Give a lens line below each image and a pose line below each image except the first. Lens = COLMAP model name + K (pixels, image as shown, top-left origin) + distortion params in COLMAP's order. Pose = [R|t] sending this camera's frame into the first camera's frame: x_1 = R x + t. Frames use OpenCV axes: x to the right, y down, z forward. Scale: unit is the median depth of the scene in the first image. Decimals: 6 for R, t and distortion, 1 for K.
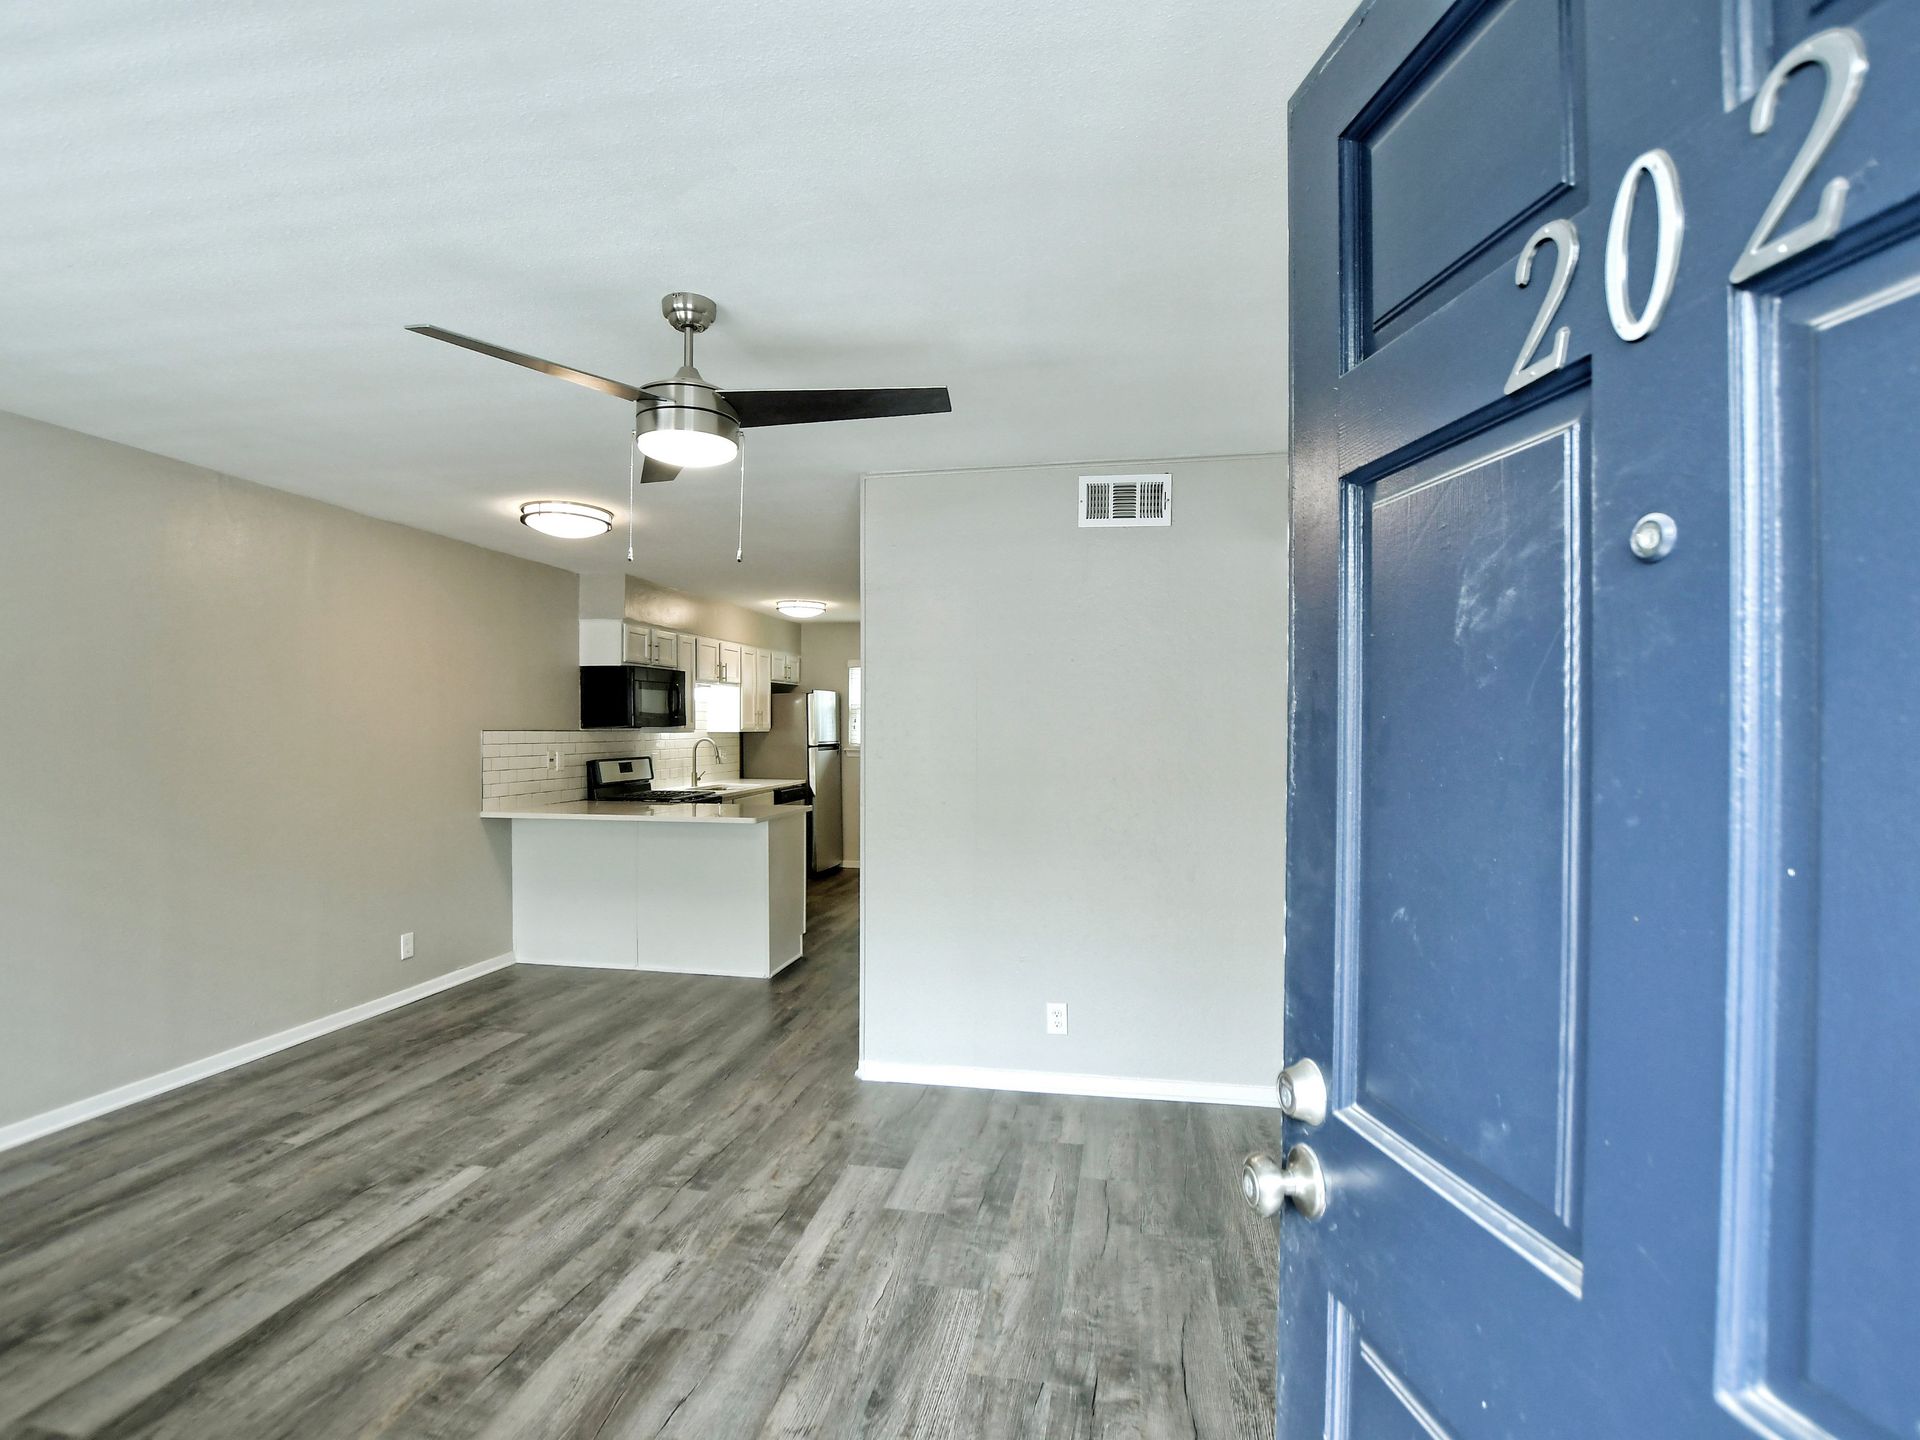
lens RADIAL K [[945.0, 0, 957.2], [0, 945.0, 729.1], [0, 0, 1]] dist [-0.026444, -0.000353]
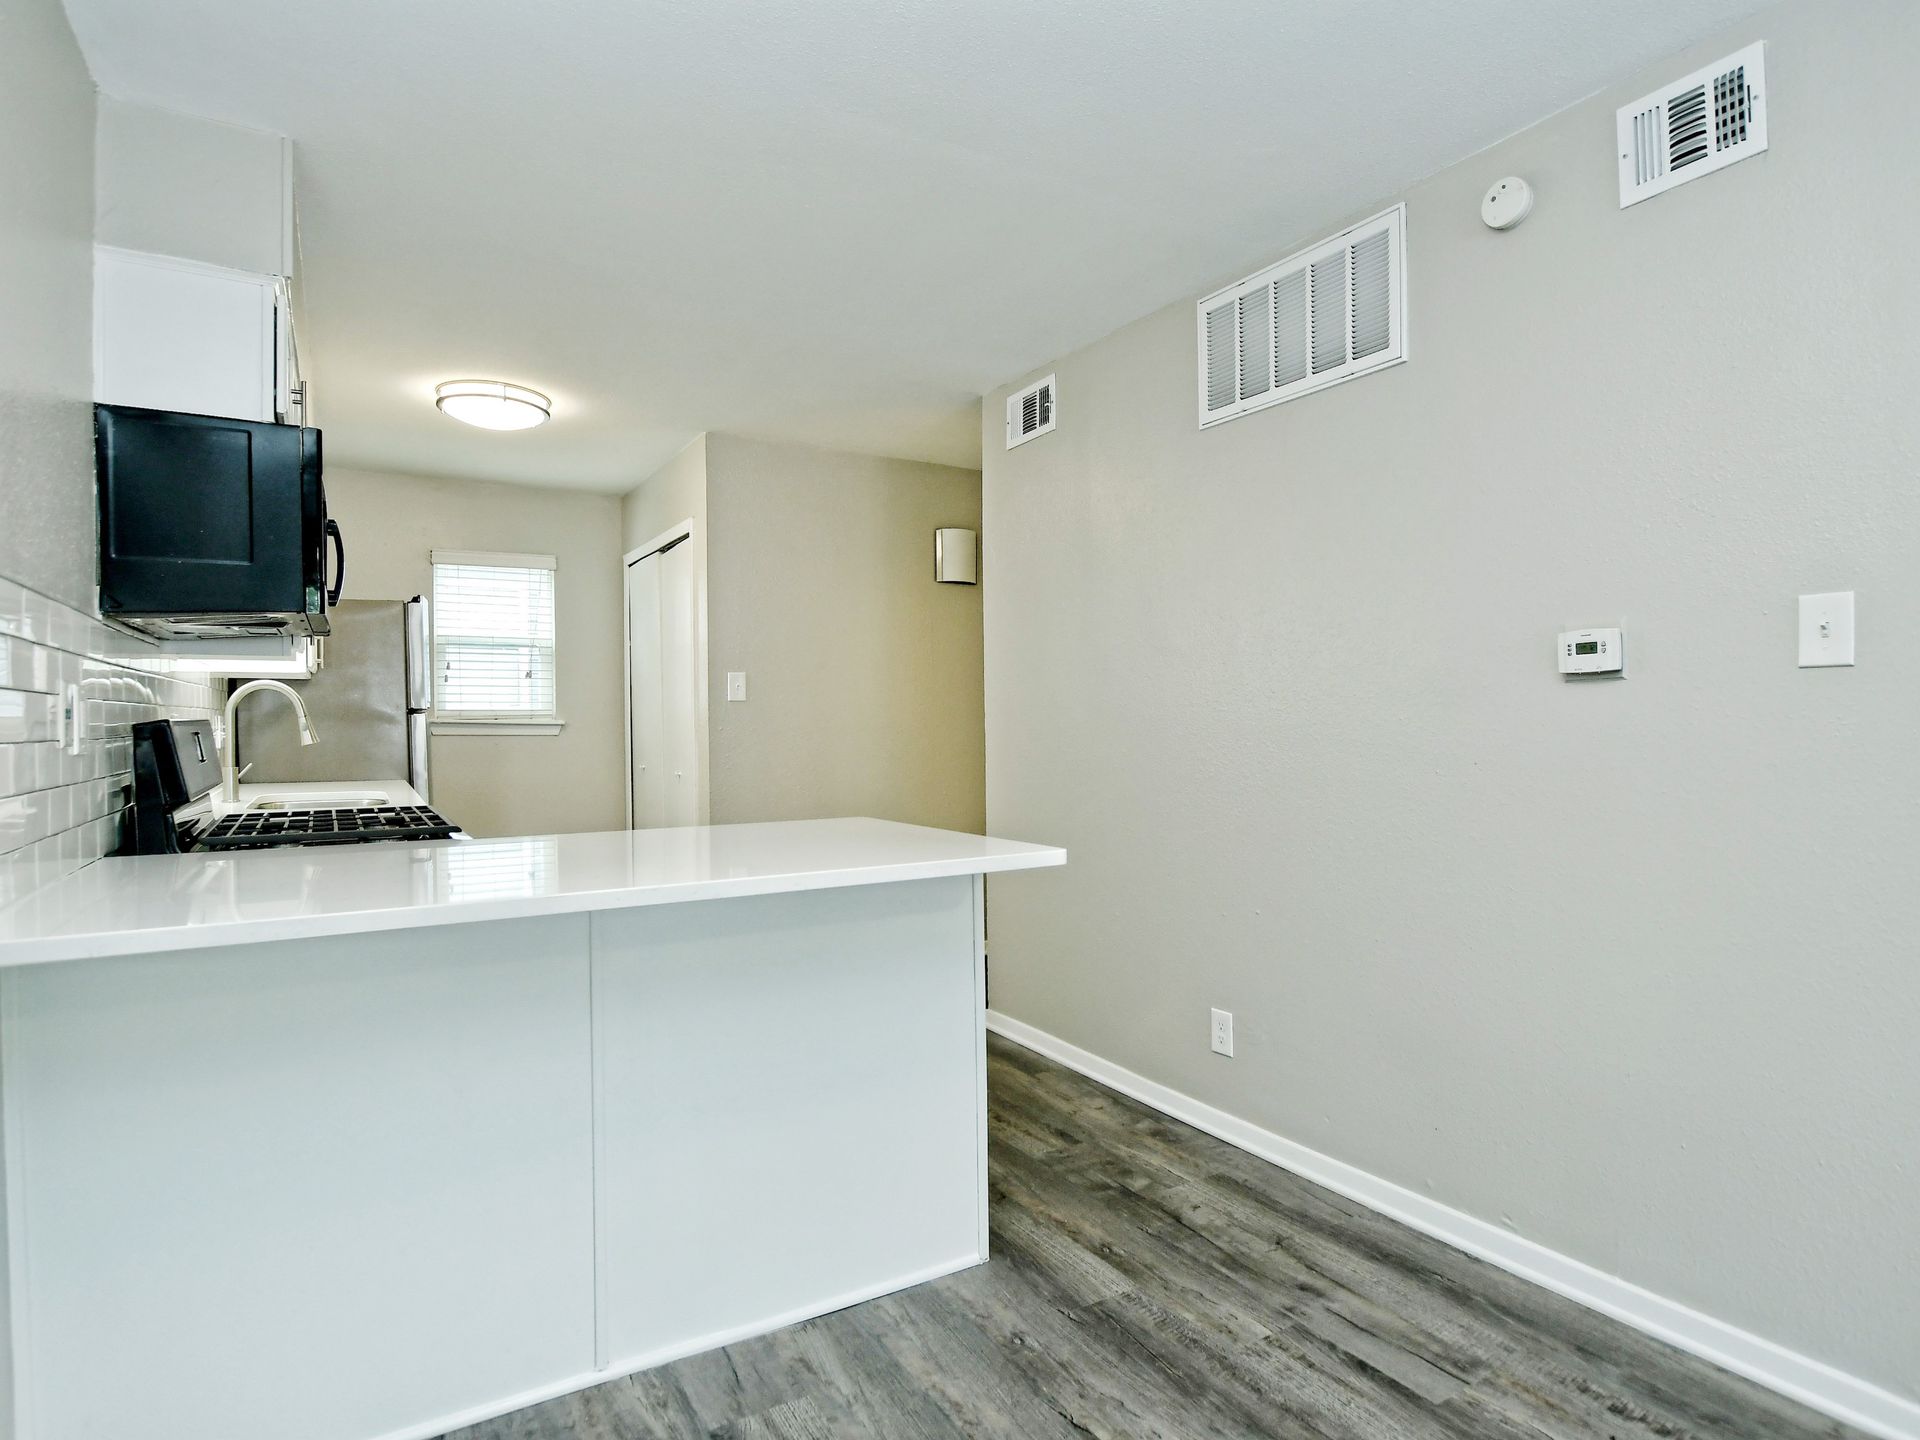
lens RADIAL K [[1021.2, 0, 972.6], [0, 1021.2, 726.8], [0, 0, 1]] dist [-0.038770, -0.000960]
pose [[0.739272, -0.014245, 0.673256, -0.881762], [0.009352, 0.999897, 0.010886, 0.072605], [-0.673341, -0.001751, 0.739330, 1.270046]]
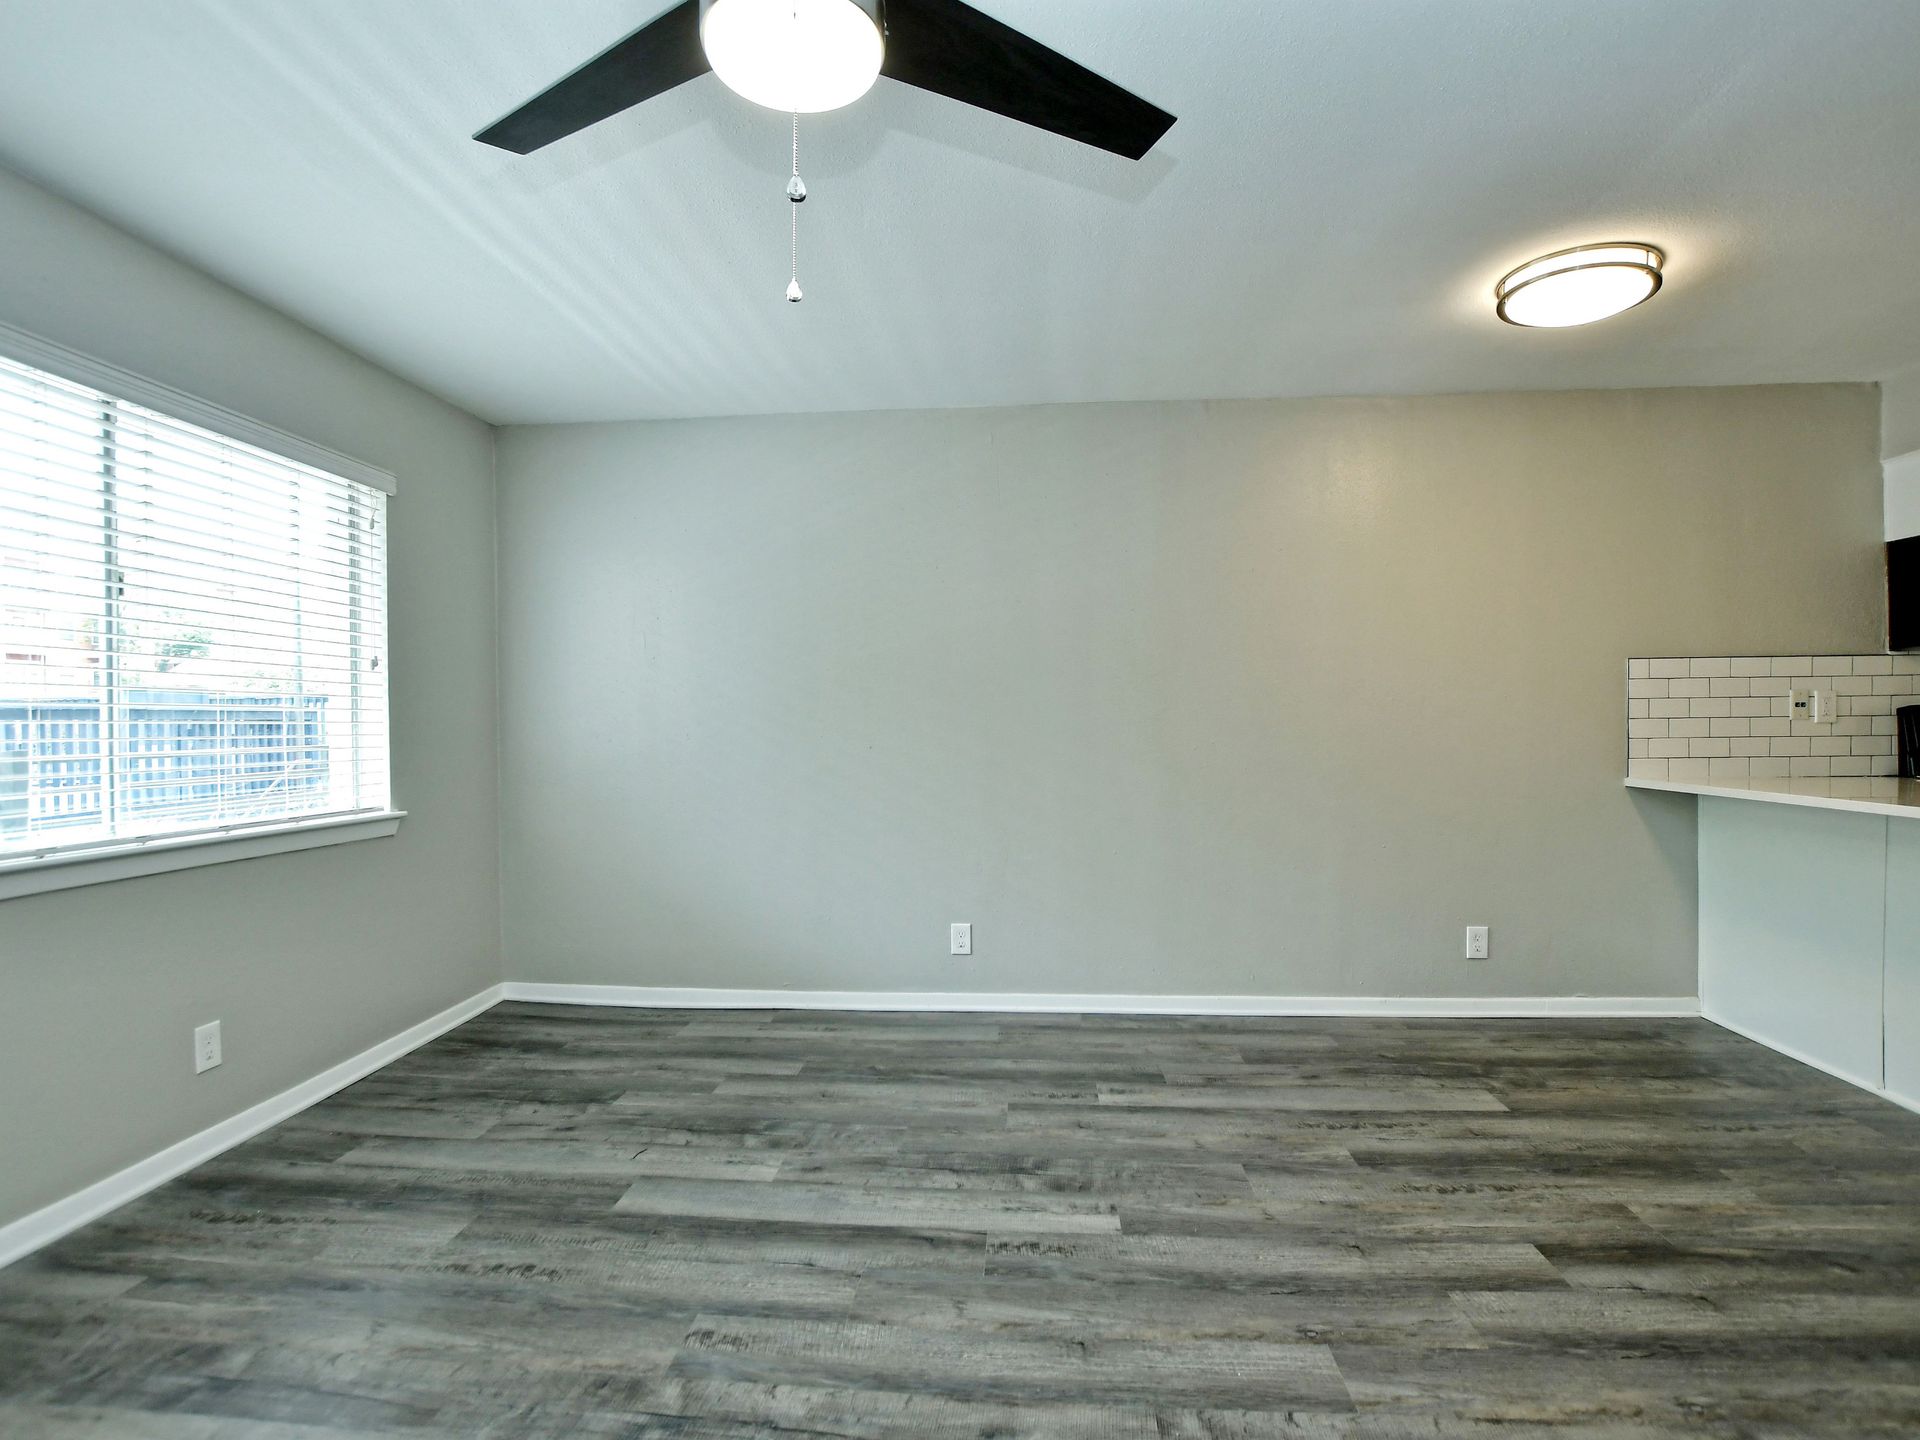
lens RADIAL K [[949.9, 0, 957.1], [0, 949.9, 730.7], [0, 0, 1]] dist [-0.030828, 0.003330]
pose [[0.104953, 0.008458, -0.994441, 0.214655], [0.014867, 0.999839, 0.010073, 0.072952], [0.994366, -0.015841, 0.104811, 0.818995]]
